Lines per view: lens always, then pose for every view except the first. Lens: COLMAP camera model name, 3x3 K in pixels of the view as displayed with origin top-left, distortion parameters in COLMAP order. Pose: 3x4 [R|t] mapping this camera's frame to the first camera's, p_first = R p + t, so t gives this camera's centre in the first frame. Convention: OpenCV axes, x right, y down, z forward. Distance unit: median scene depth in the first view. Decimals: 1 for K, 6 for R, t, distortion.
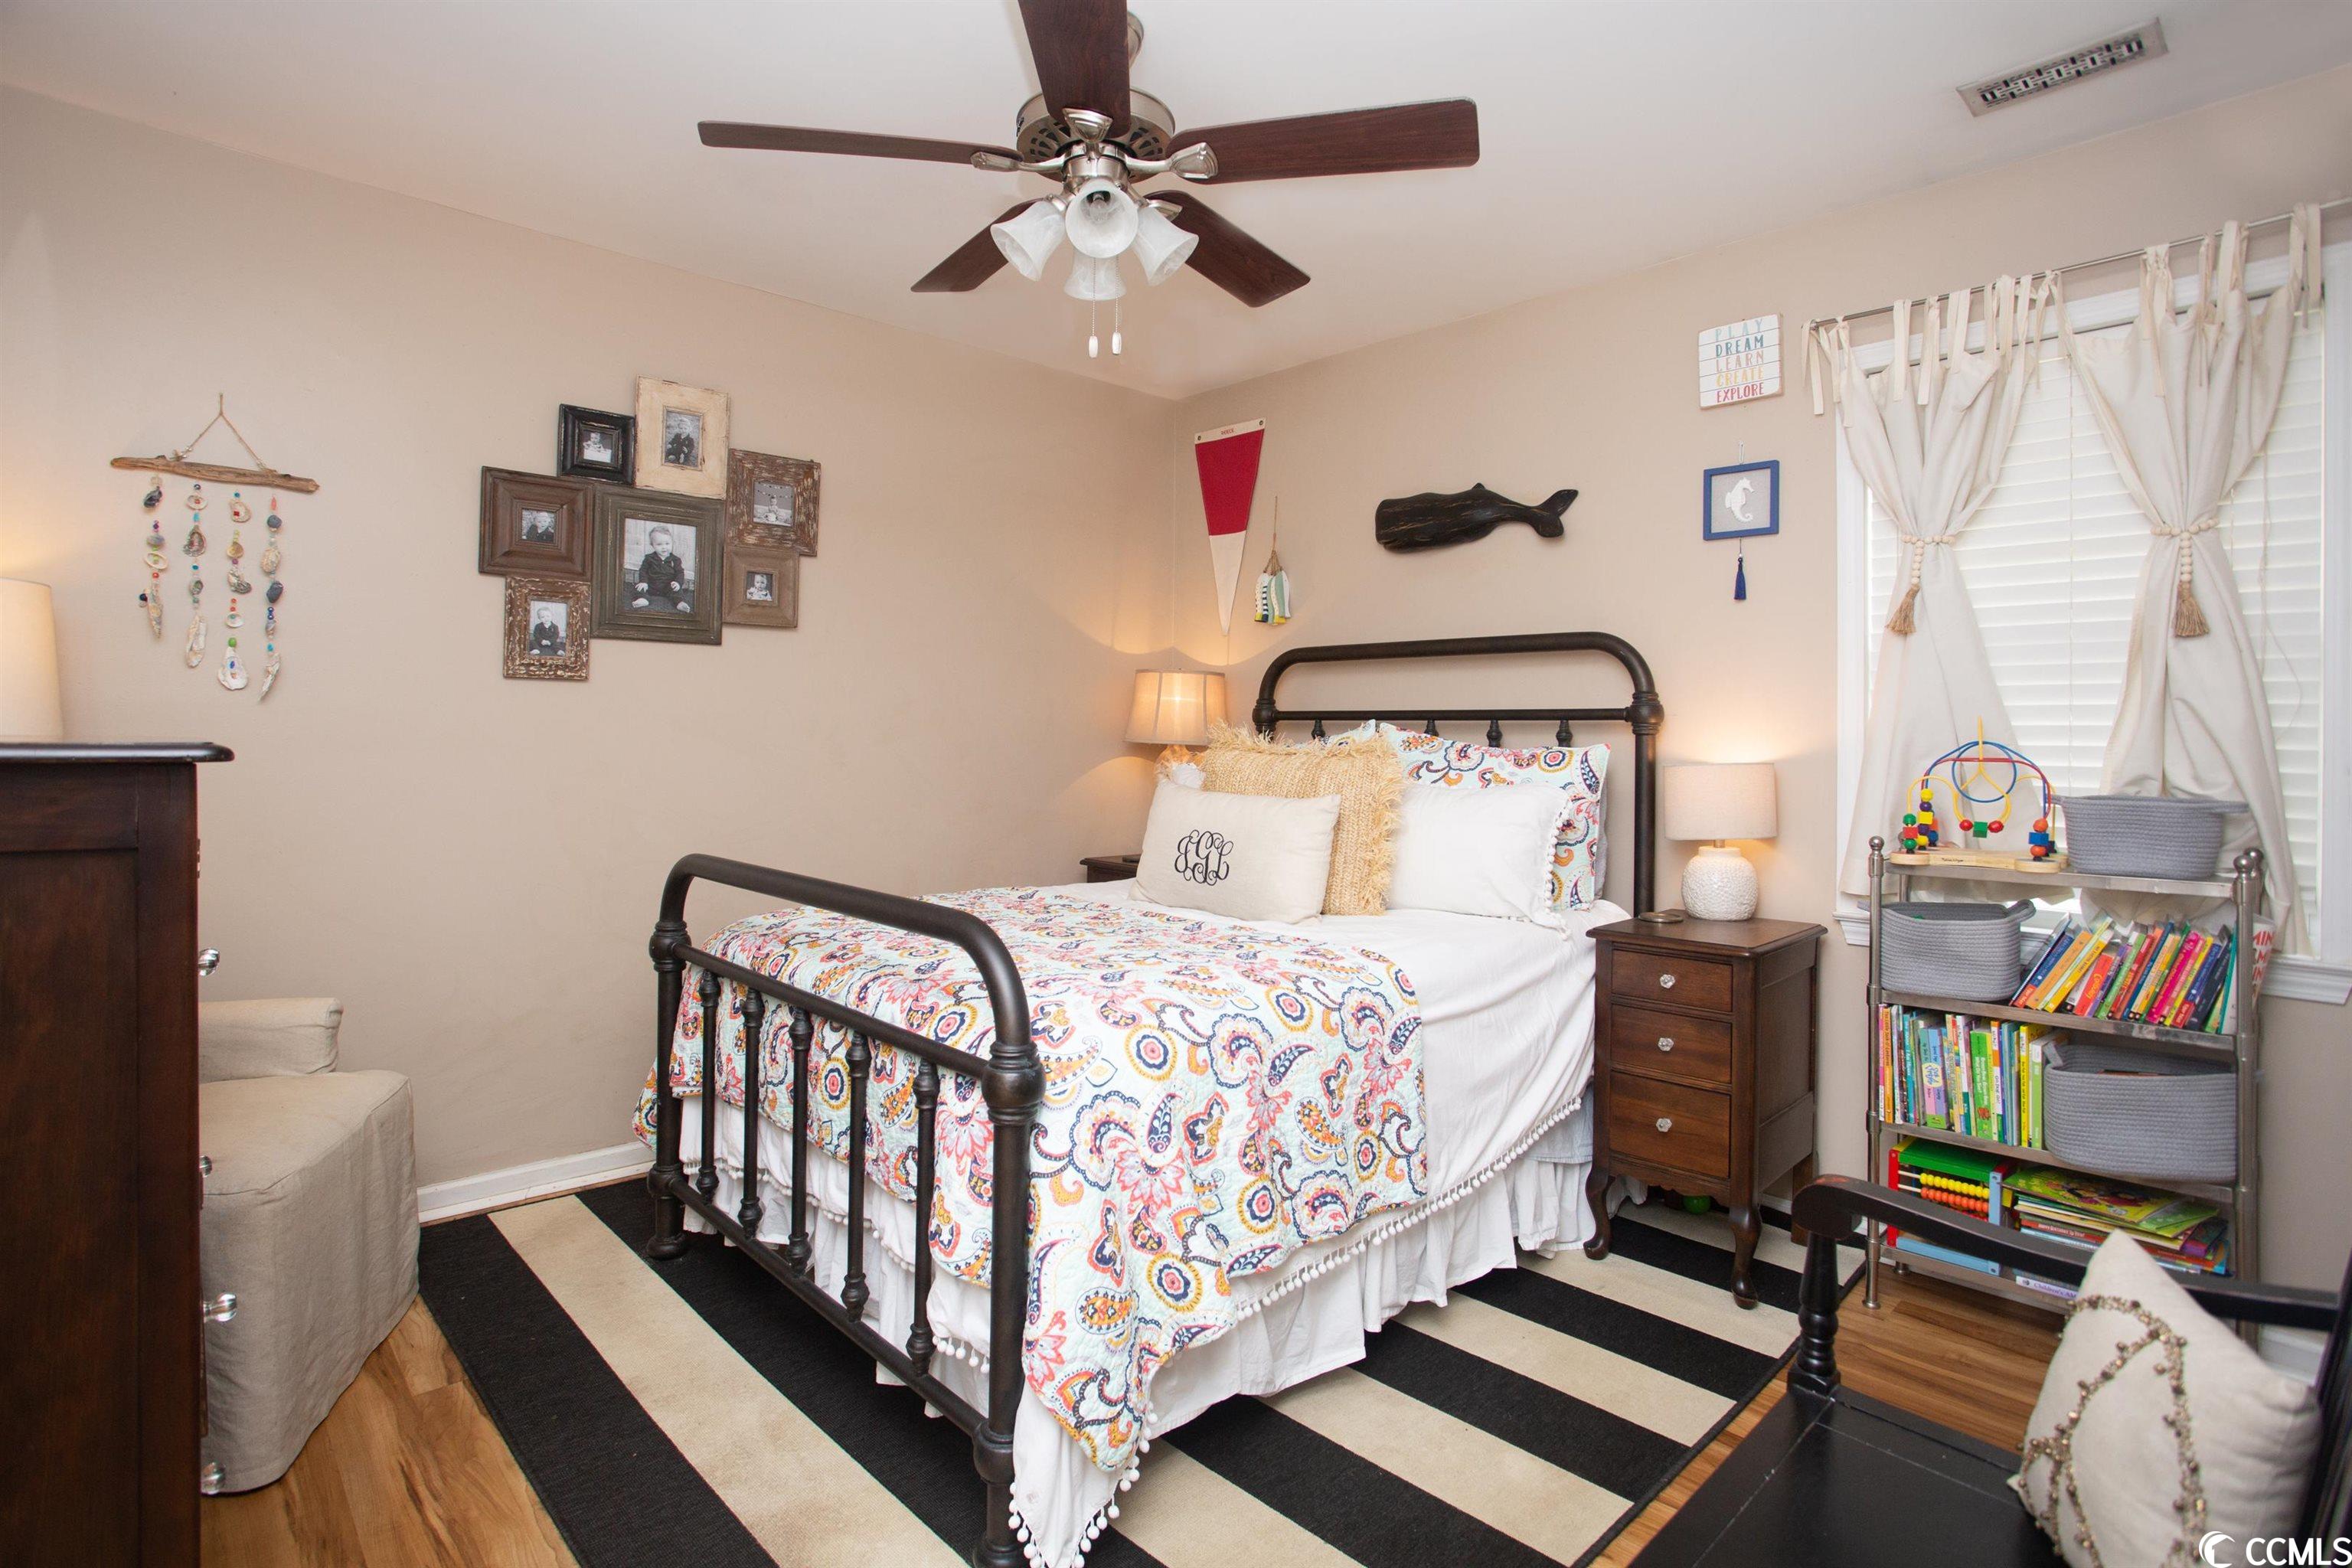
lens RADIAL K [[1164.2, 0, 1162.8], [0, 1164.2, 763.0], [0, 0, 1]] dist [-0.046451, 0.027797]
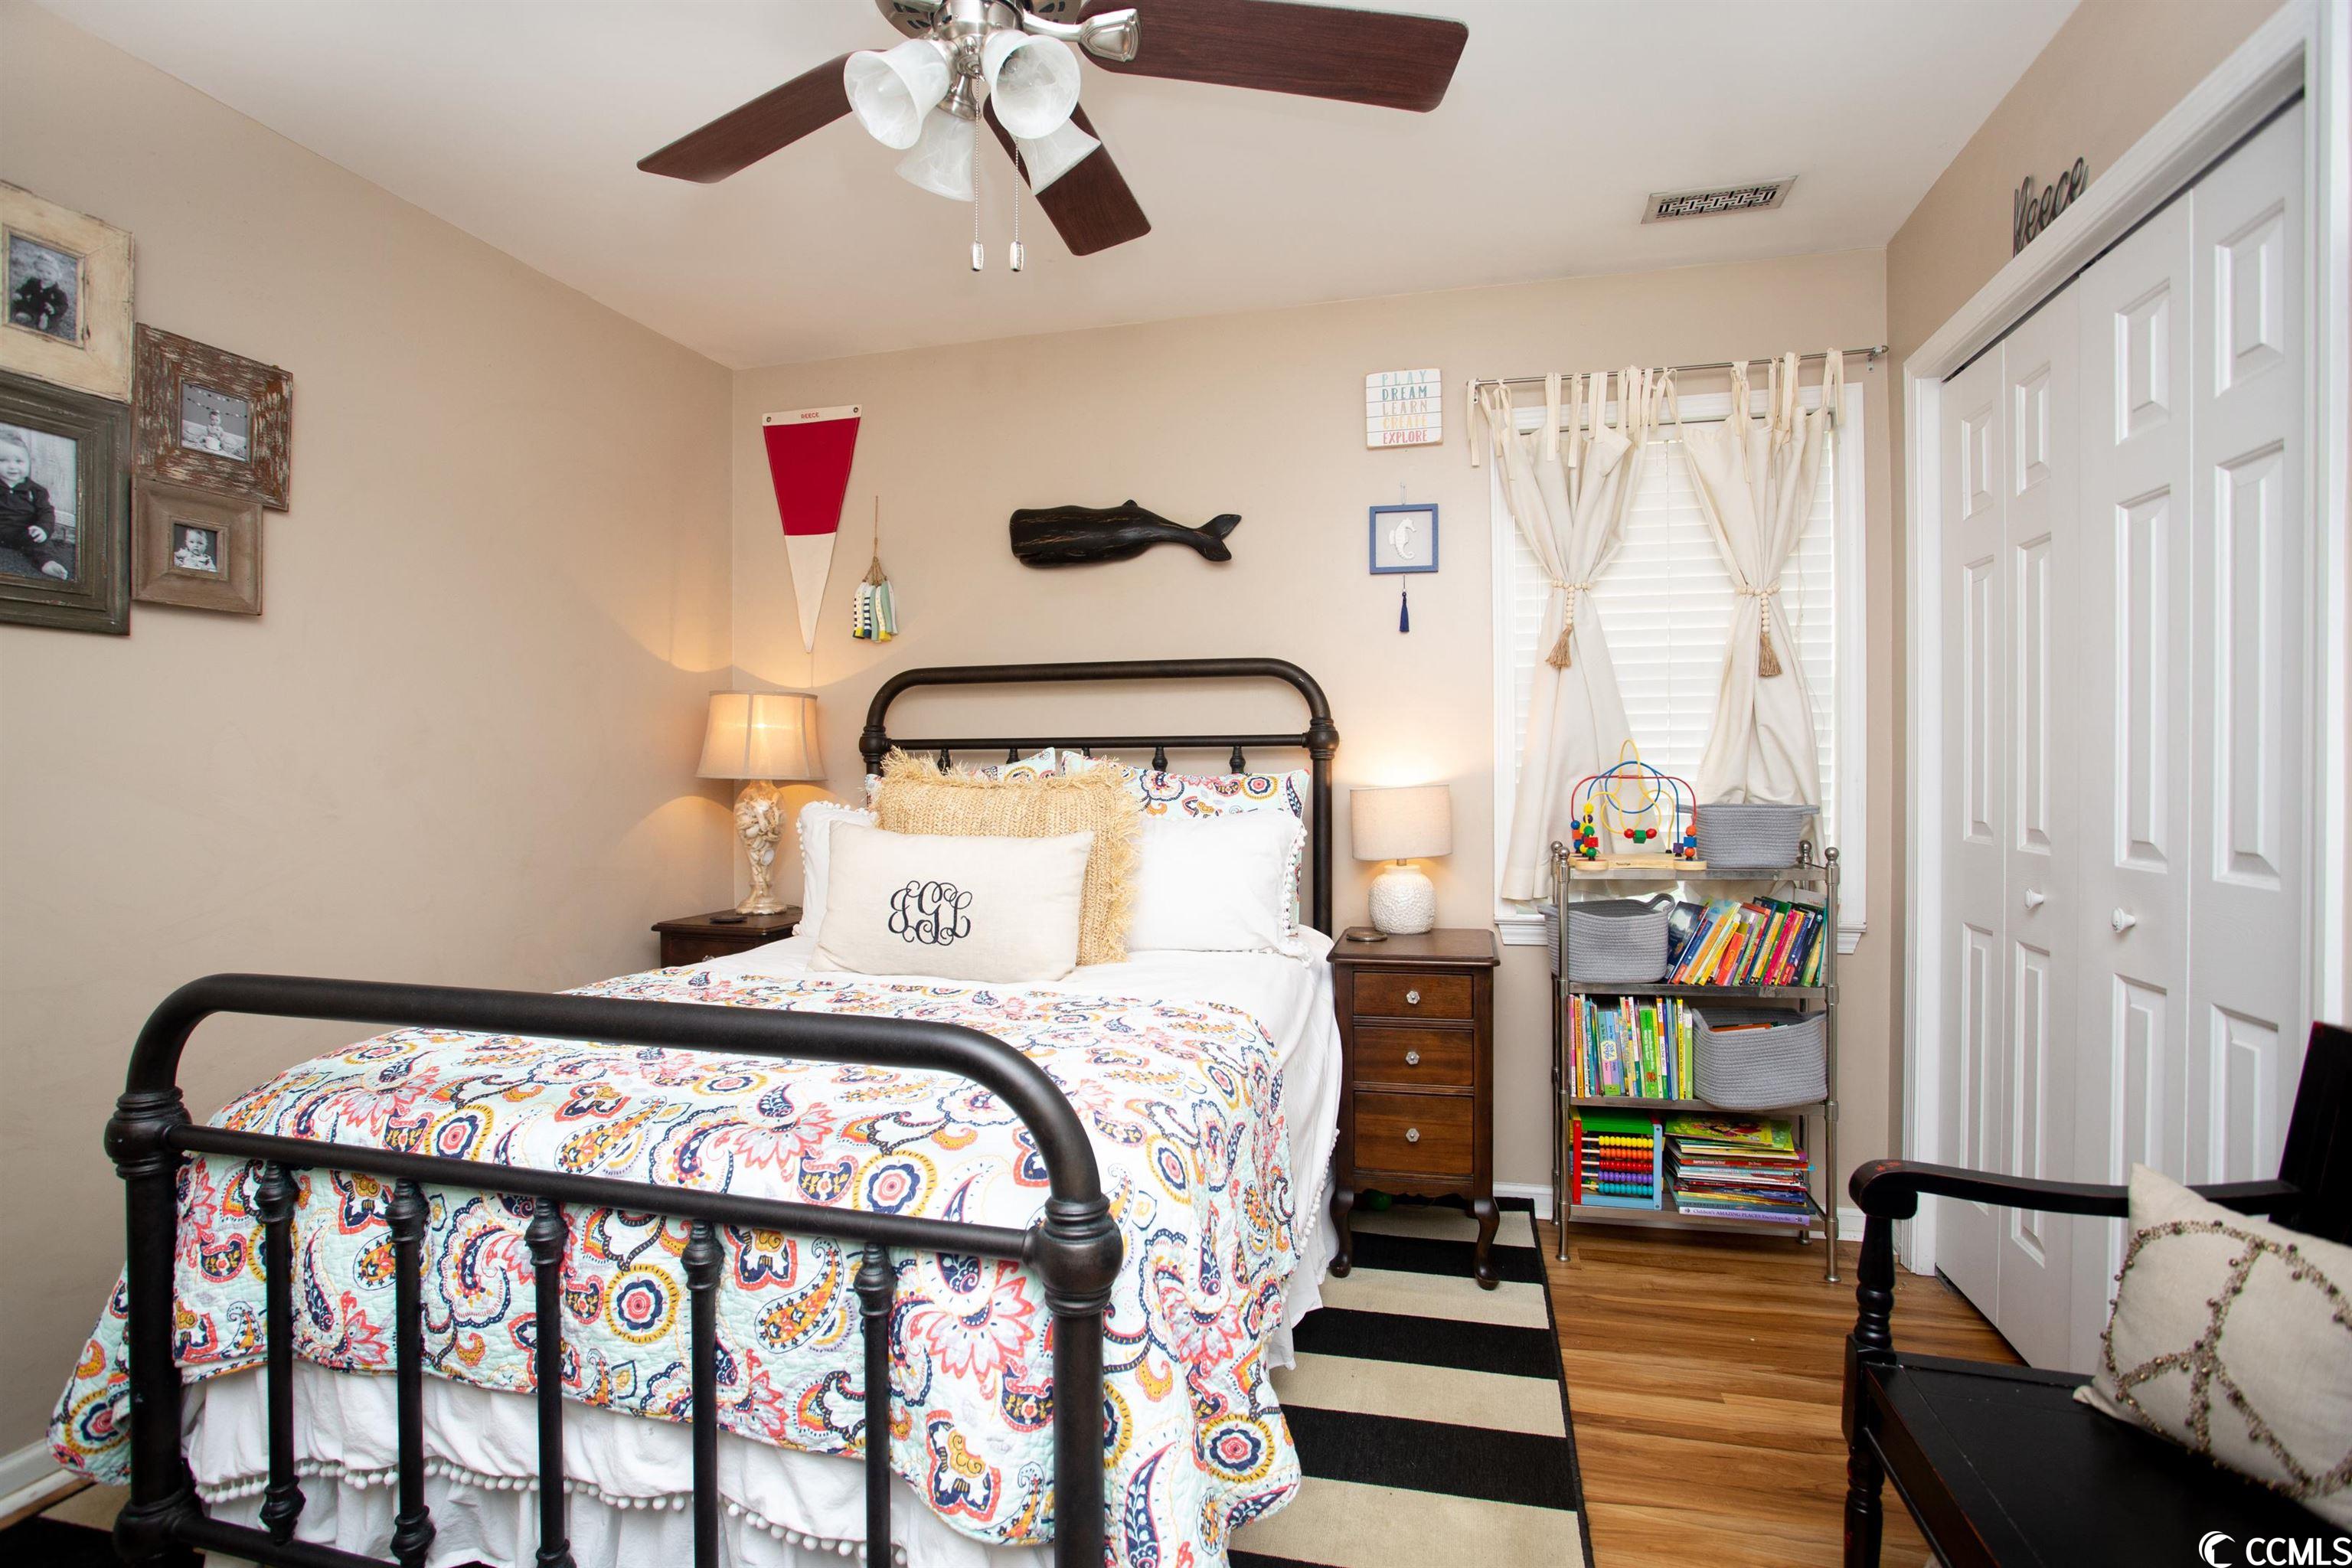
lens RADIAL K [[1147.6, 0, 1165.0], [0, 1147.6, 814.4], [0, 0, 1]] dist [-0.060505, 0.025934]
pose [[0.852078, -0.035967, 0.522177, -0.283739], [0.028084, 0.999341, 0.023005, -0.004337], [-0.522661, -0.004937, 0.852527, 0.245635]]
